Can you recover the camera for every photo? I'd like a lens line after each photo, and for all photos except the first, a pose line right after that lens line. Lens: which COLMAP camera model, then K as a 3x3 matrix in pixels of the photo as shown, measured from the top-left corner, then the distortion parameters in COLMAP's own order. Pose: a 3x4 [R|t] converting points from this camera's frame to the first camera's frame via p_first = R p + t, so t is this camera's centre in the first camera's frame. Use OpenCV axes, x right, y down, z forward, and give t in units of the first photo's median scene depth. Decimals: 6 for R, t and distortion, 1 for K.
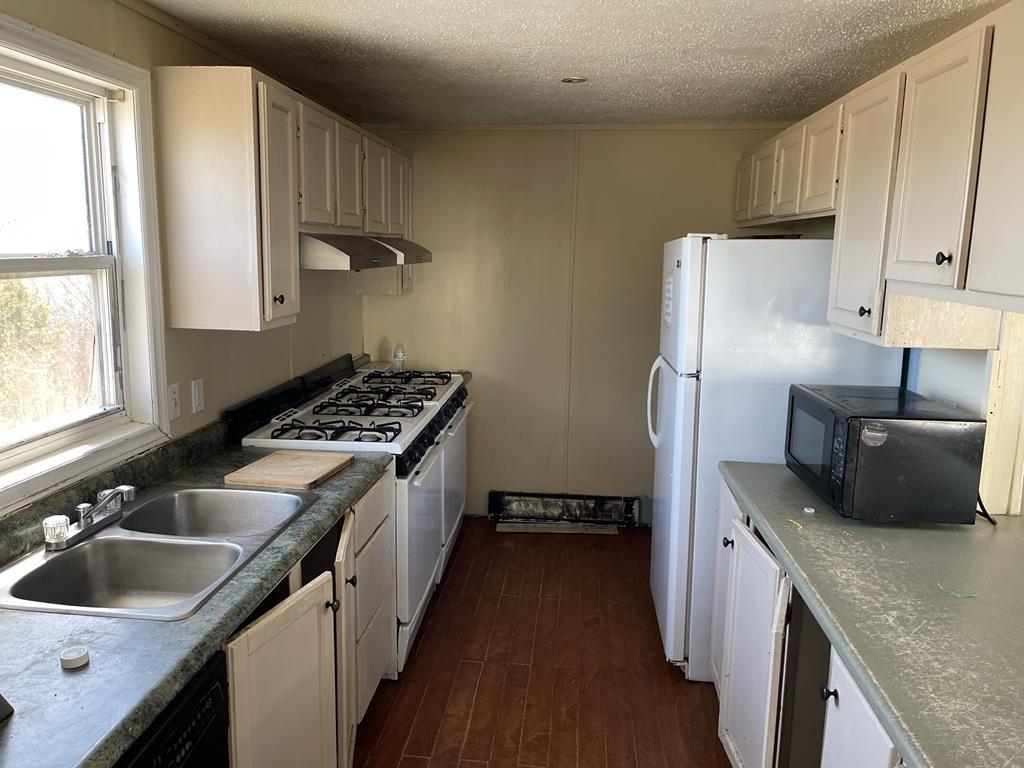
lens RADIAL K [[777.5, 0, 511.5], [0, 777.5, 380.4], [0, 0, 1]] dist [0.073452, -0.094816]
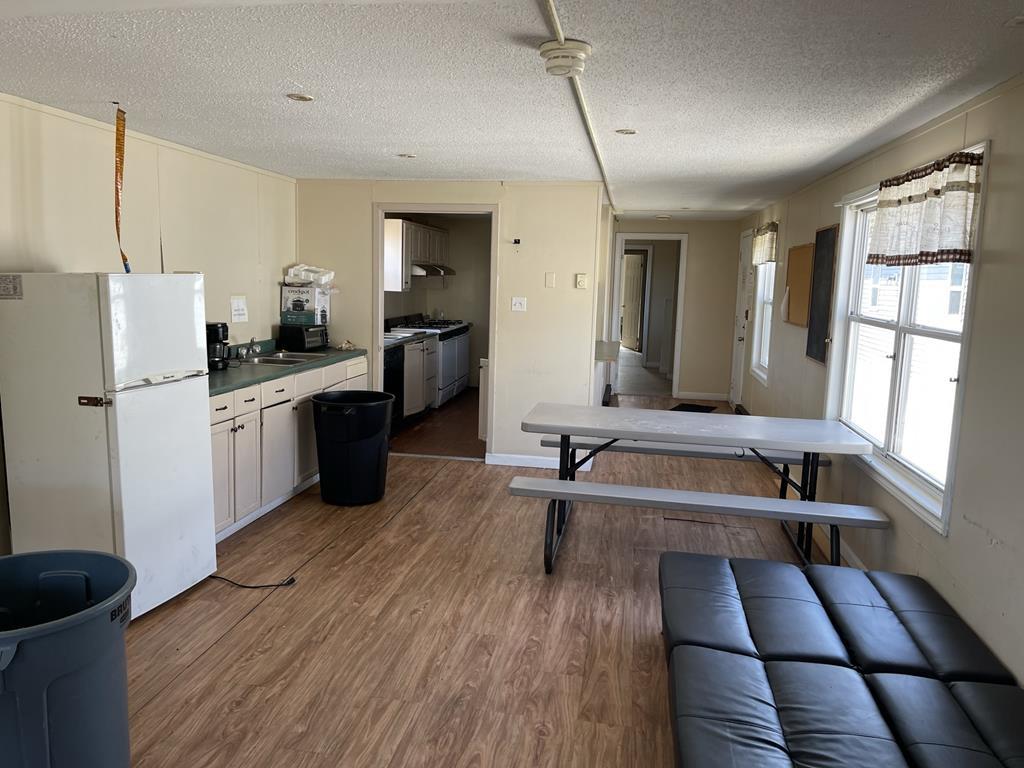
lens RADIAL K [[777.5, 0, 510.8], [0, 777.5, 385.4], [0, 0, 1]] dist [0.073452, -0.094816]
pose [[0.997776, 0.017805, -0.064230, 0.271700], [-0.019733, 0.999370, -0.029511, 0.305142], [0.063665, 0.030713, 0.997499, -1.650379]]
